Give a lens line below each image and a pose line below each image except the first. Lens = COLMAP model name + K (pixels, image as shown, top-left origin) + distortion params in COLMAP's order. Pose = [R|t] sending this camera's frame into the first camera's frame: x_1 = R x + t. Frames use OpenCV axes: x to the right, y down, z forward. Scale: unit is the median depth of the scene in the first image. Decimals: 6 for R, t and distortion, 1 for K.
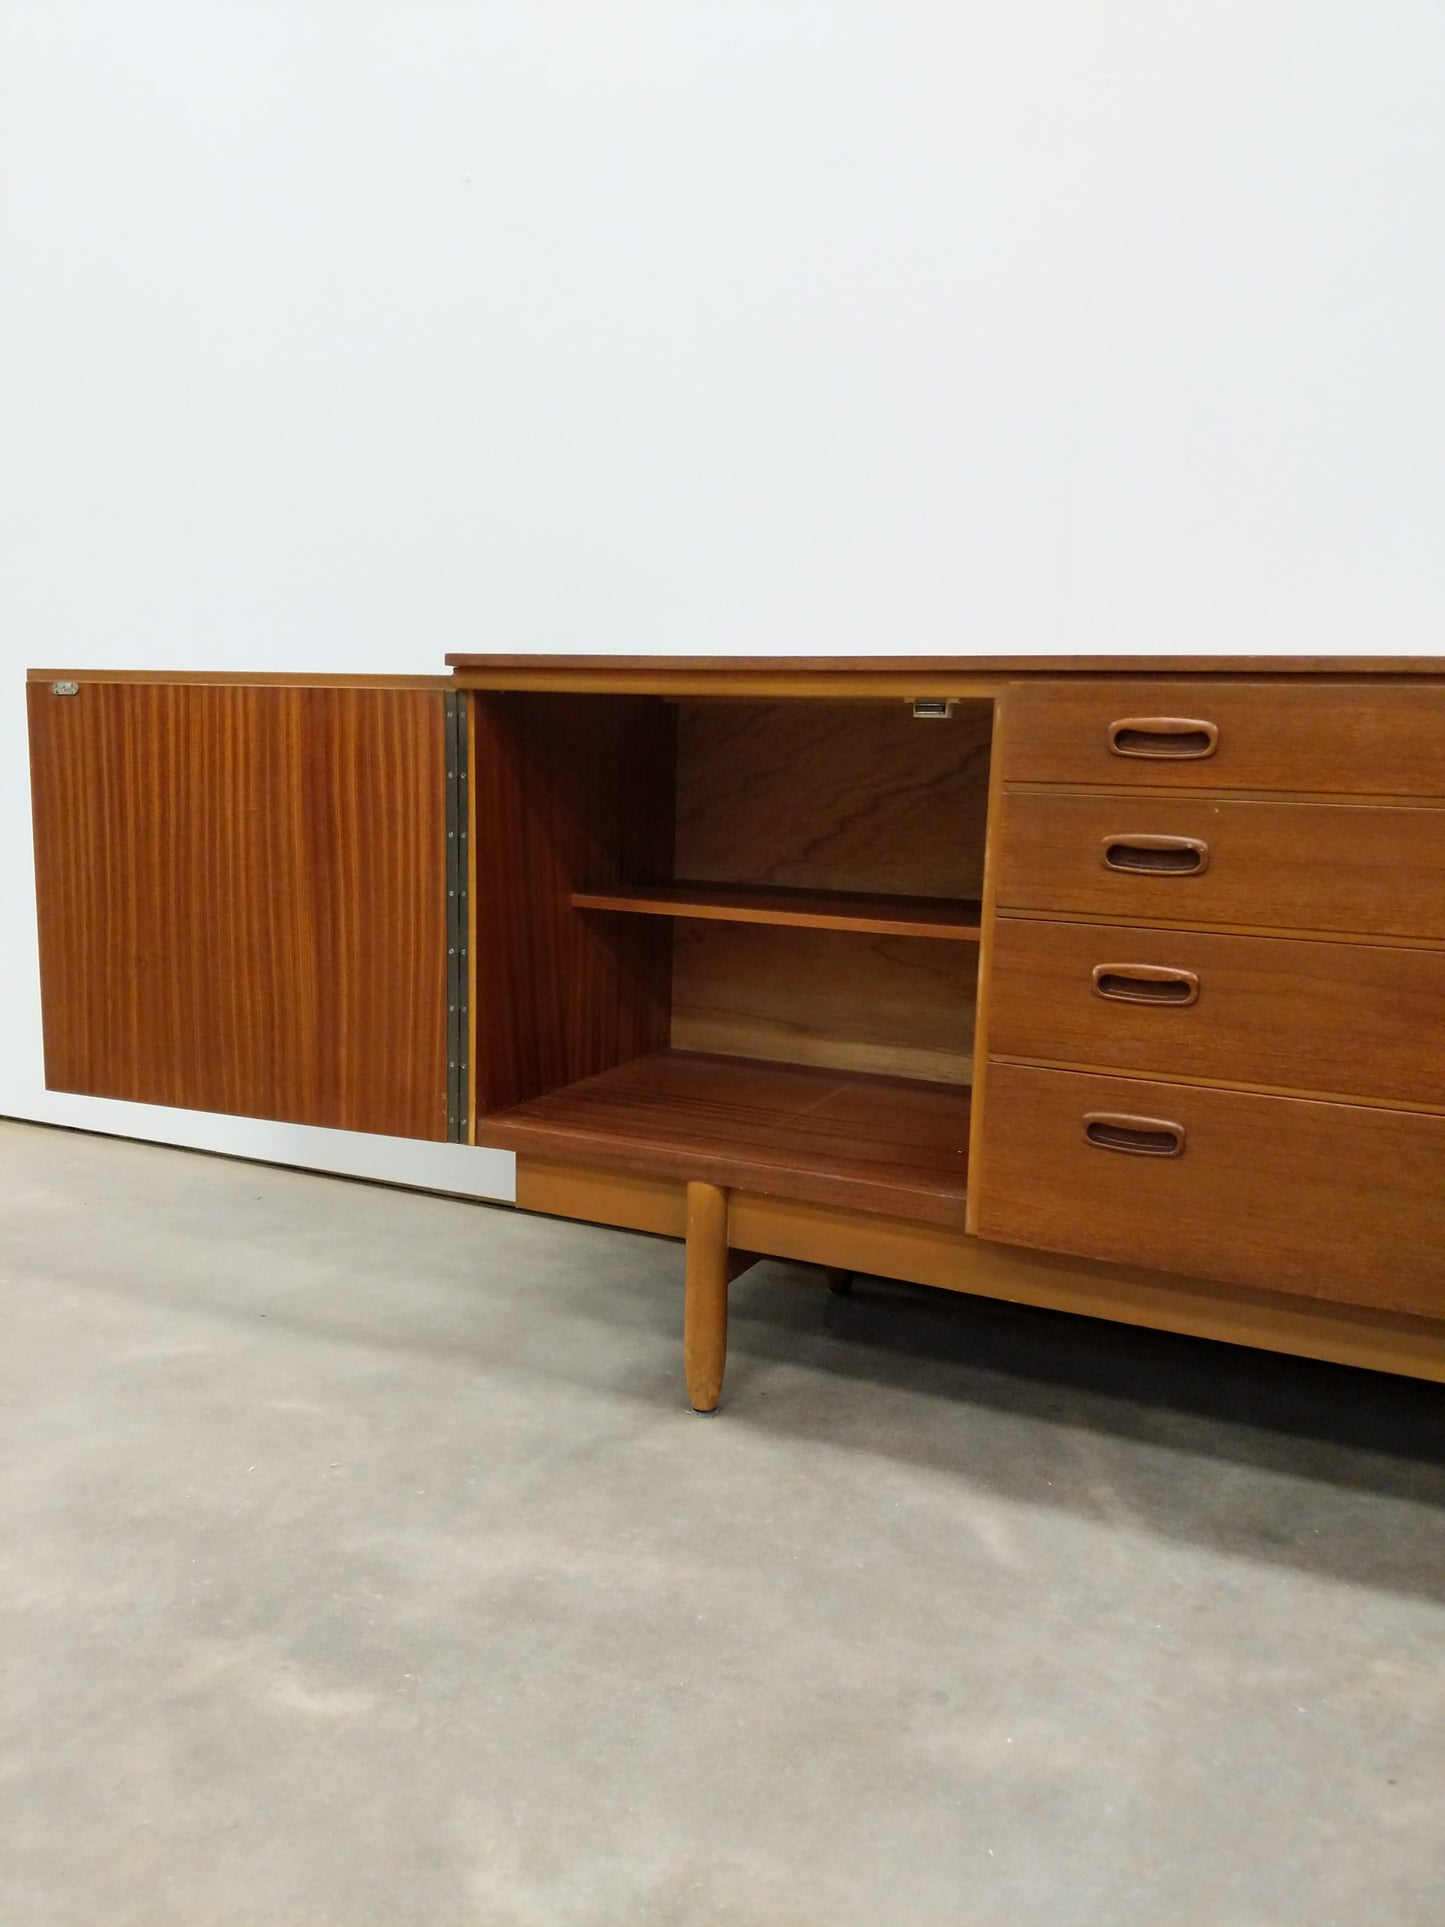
lens RADIAL K [[1515.0, 0, 722.5], [0, 1515.0, 963.5], [0, 0, 1]] dist [0.093191, -0.162915]
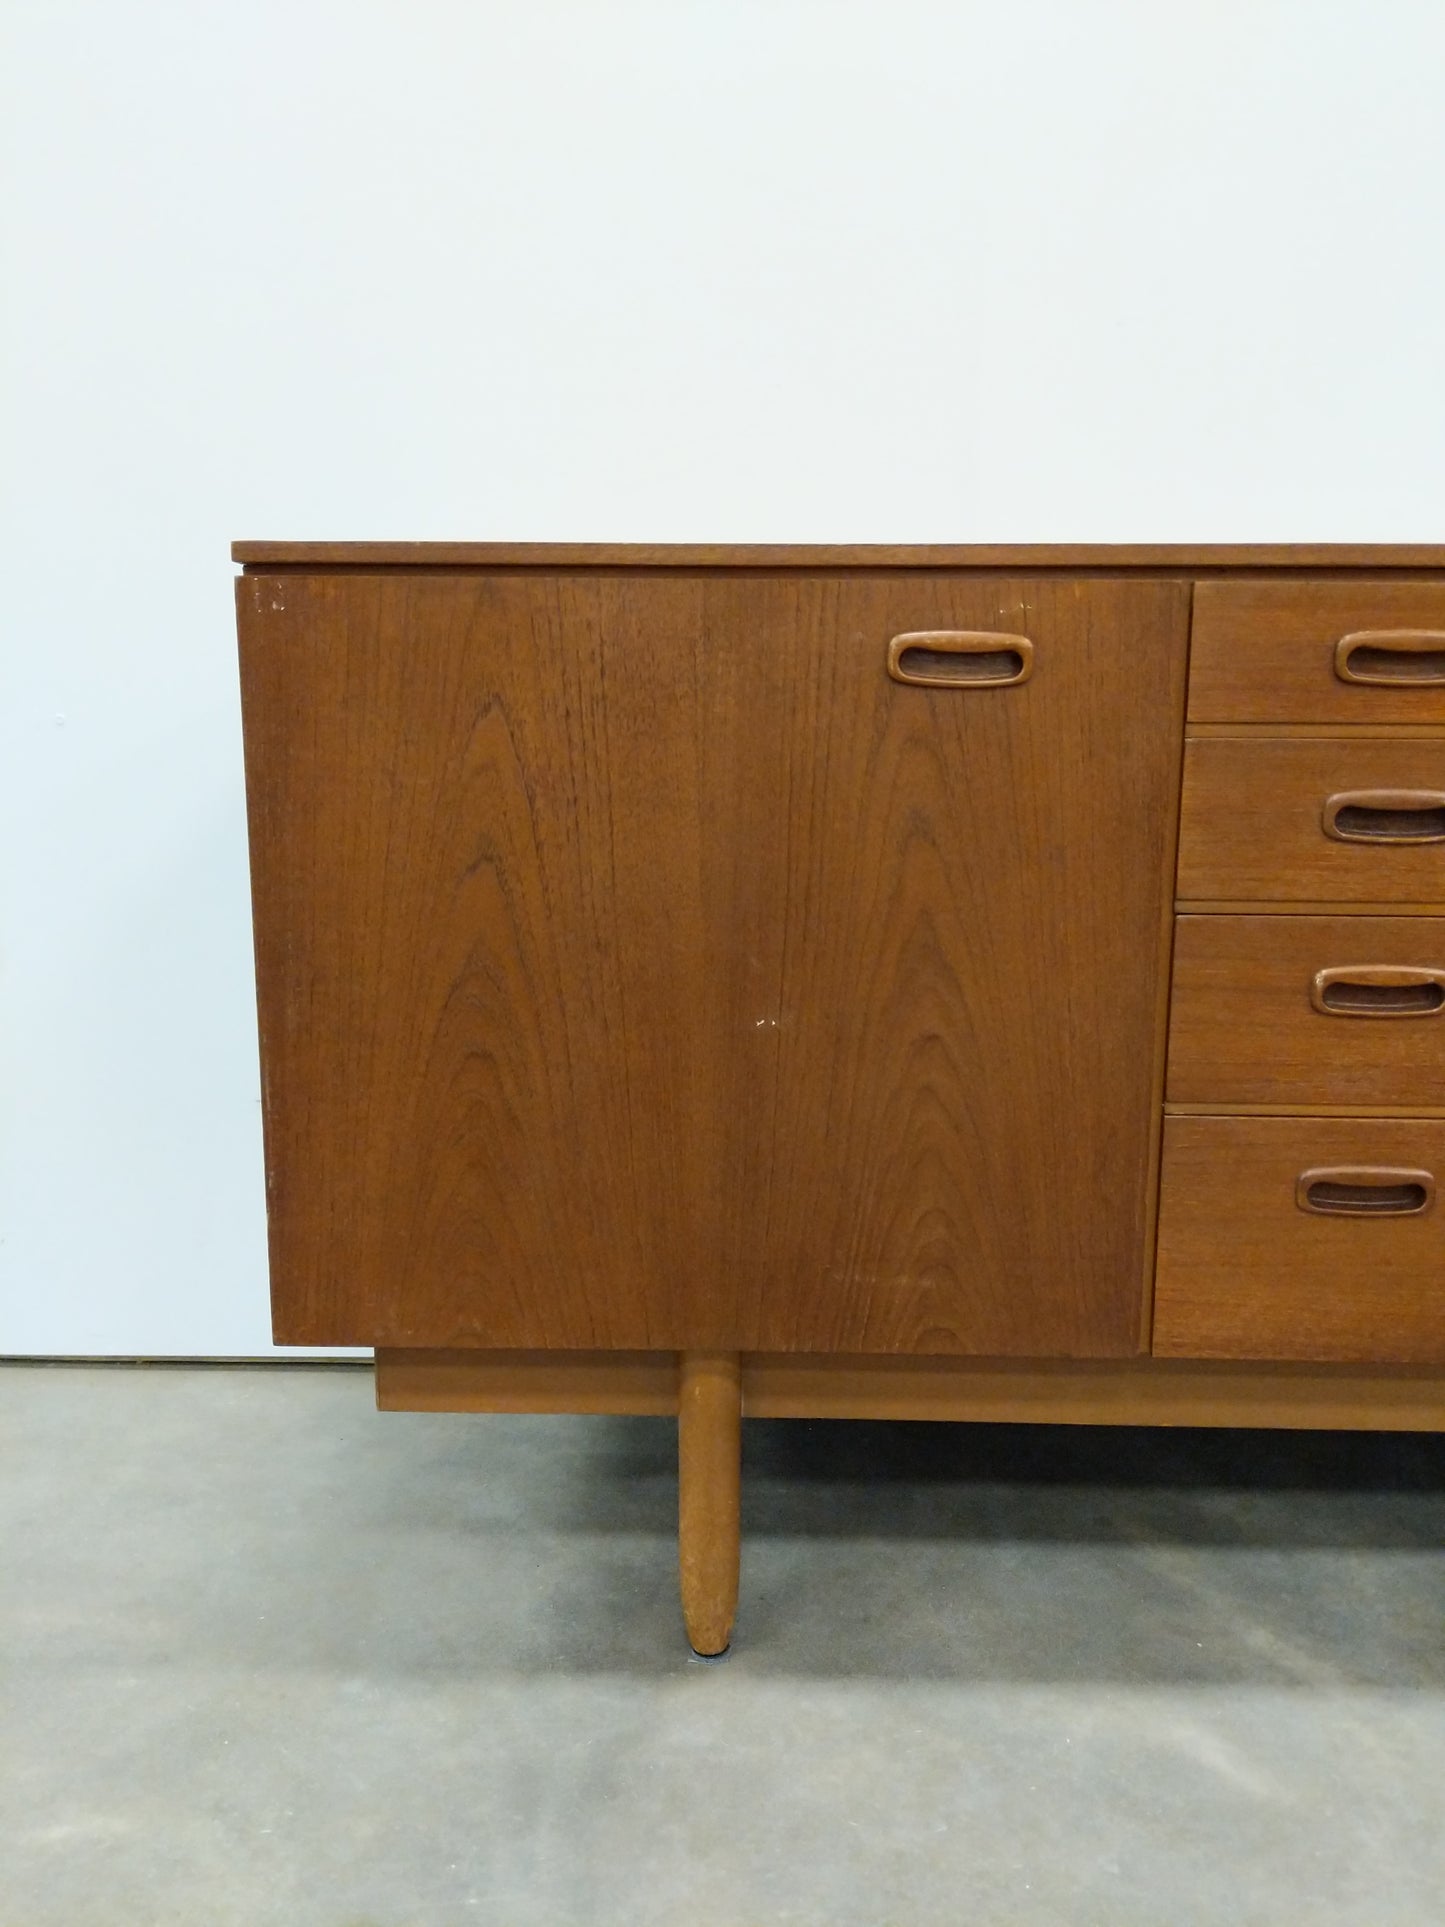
lens RADIAL K [[1567.7, 0, 740.8], [0, 1567.7, 961.1], [0, 0, 1]] dist [0.052180, -0.104343]
pose [[0.912859, -0.092488, 0.397662, -0.307588], [0.081444, 0.995679, 0.044613, -0.059761], [-0.400070, -0.008339, 0.916447, 0.414211]]
